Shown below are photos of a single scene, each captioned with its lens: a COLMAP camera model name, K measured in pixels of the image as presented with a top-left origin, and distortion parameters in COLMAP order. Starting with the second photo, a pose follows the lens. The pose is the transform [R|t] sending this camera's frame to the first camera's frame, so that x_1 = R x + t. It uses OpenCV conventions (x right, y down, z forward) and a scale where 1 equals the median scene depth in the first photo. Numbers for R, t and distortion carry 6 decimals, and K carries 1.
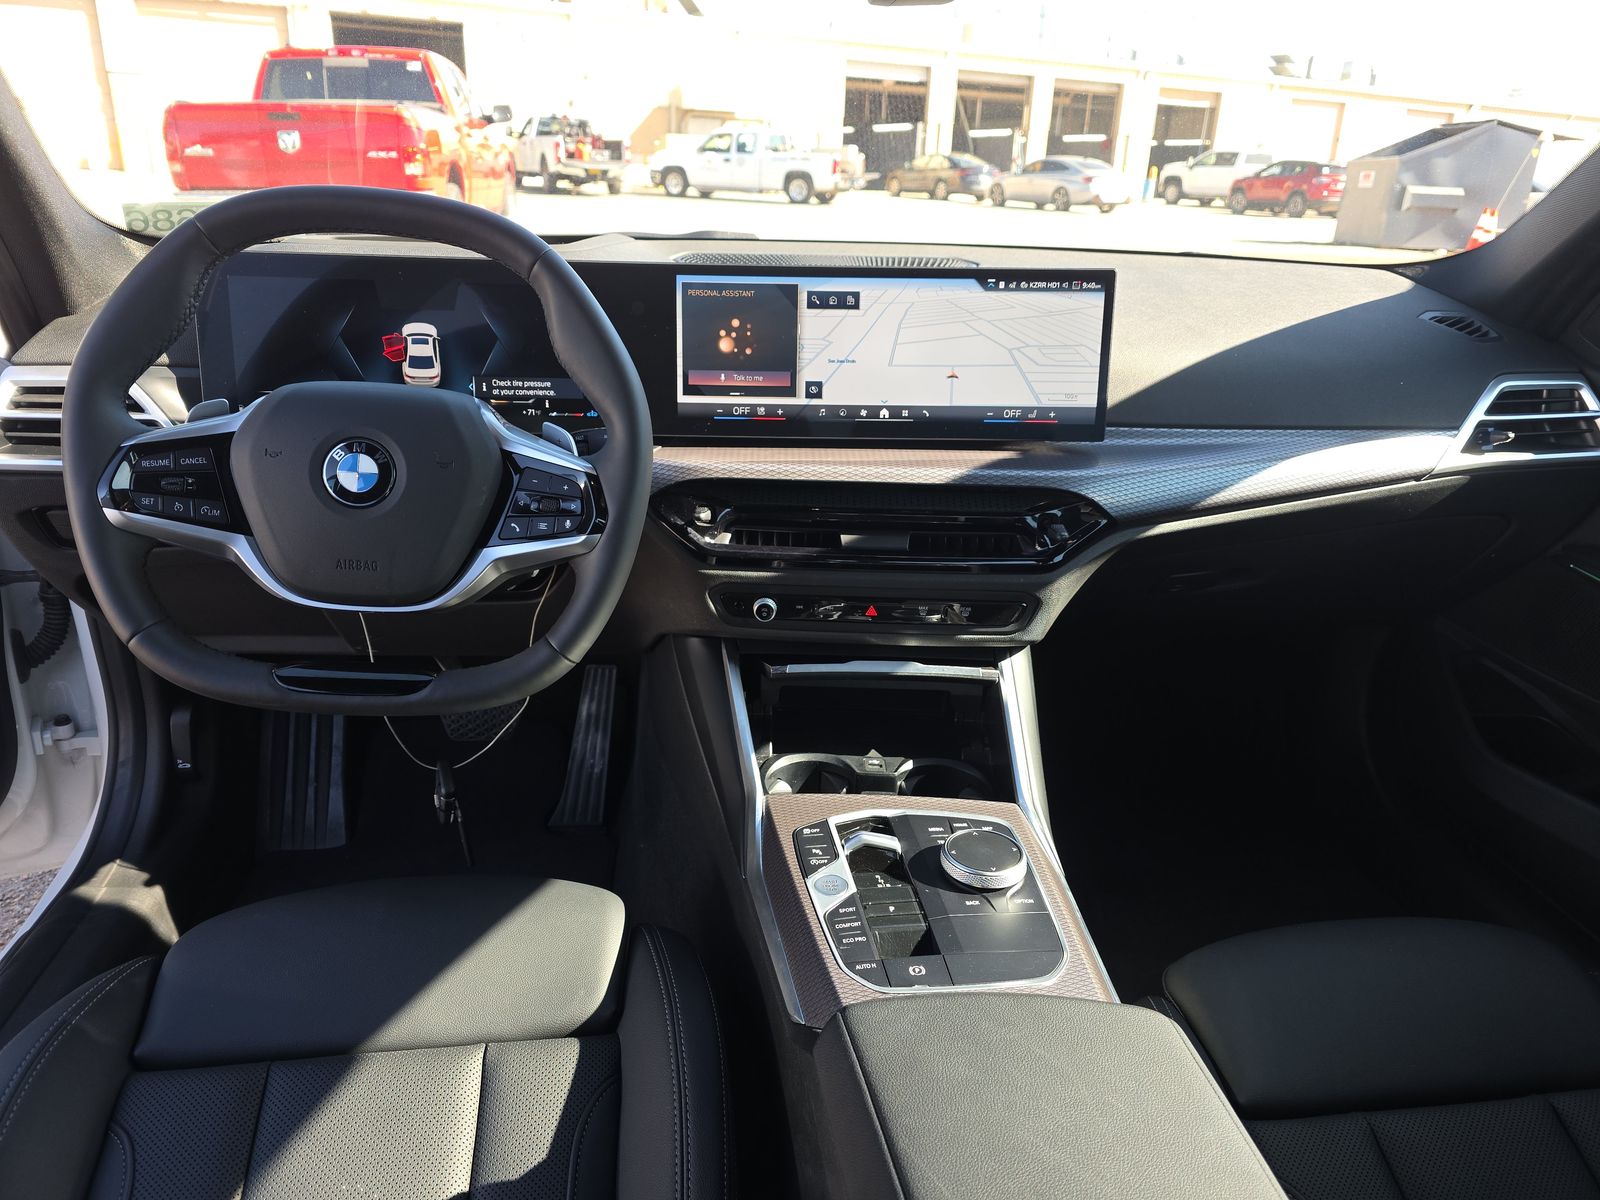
lens RADIAL K [[1109.1, 0, 785.5], [0, 1109.1, 606.9], [0, 0, 1]] dist [0.049977, -0.030545]
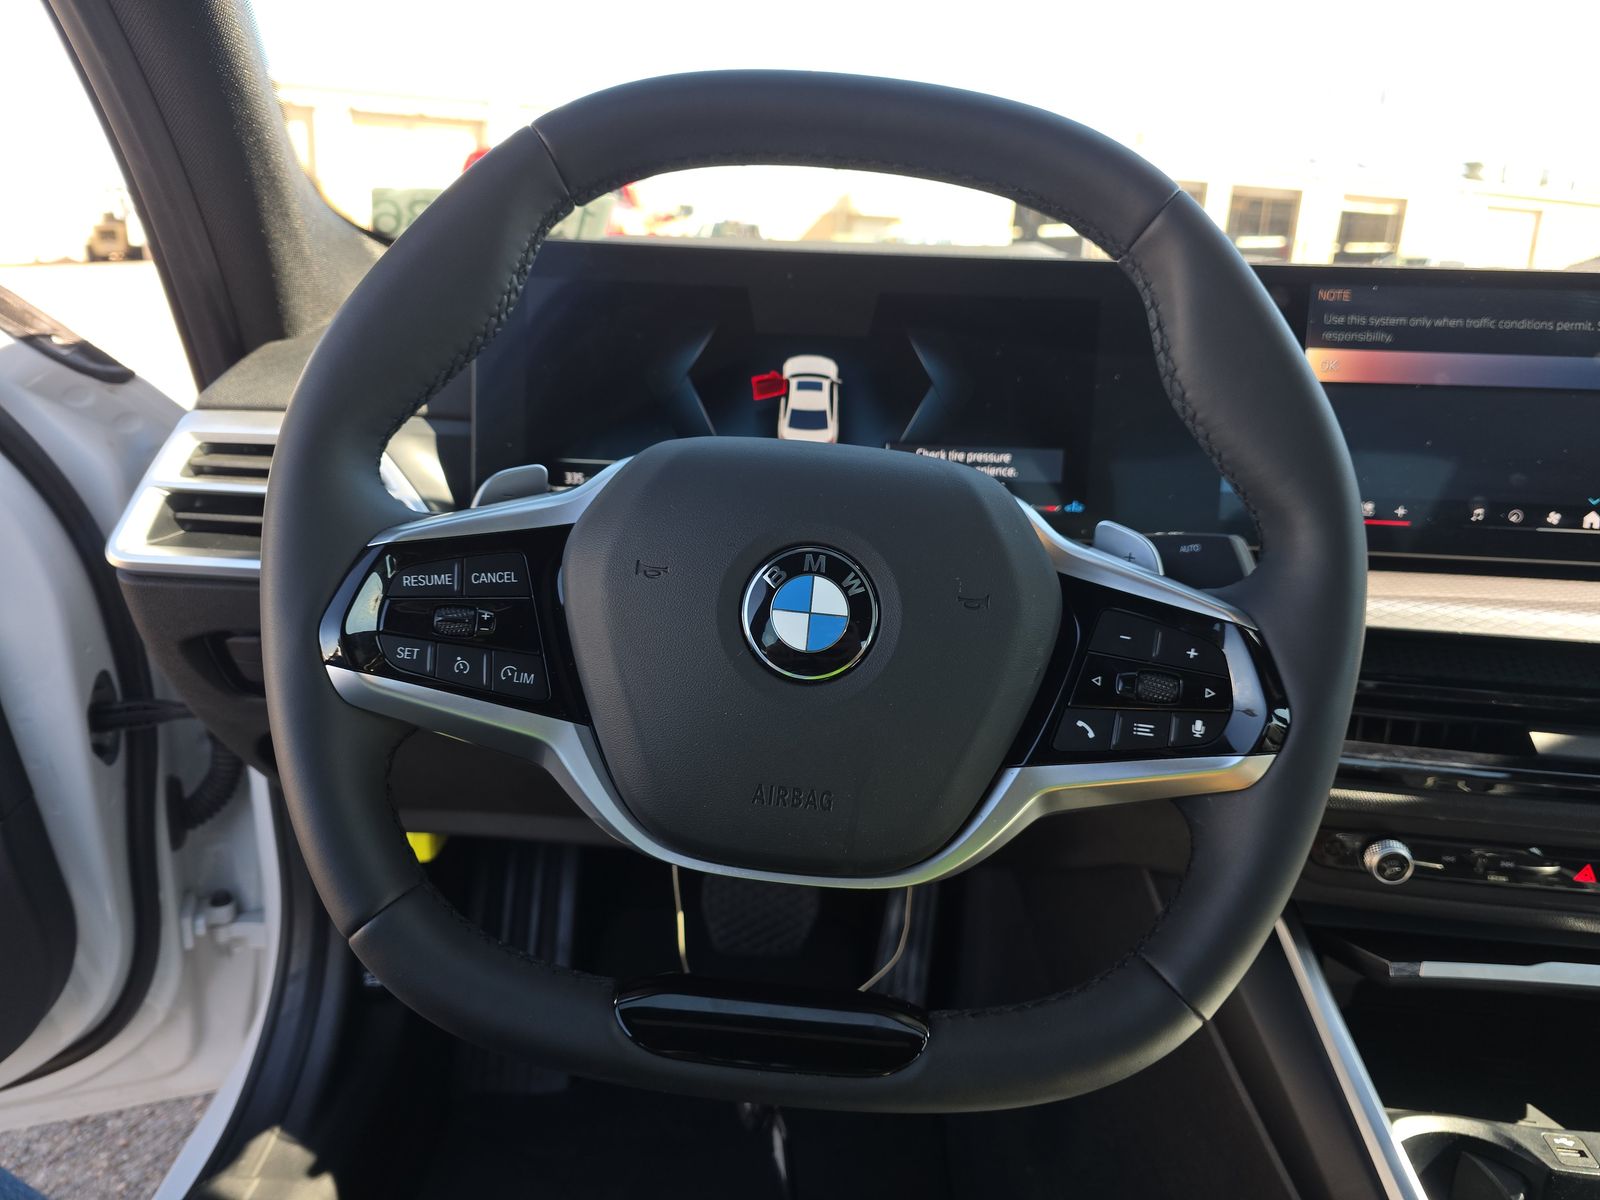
lens RADIAL K [[1109.1, 0, 796.8], [0, 1109.1, 610.4], [0, 0, 1]] dist [0.049977, -0.030545]
pose [[0.992939, 0.040270, -0.111579, -0.259493], [-0.049367, 0.995571, -0.080006, -0.063419], [0.107863, 0.084950, 0.990530, 0.397067]]
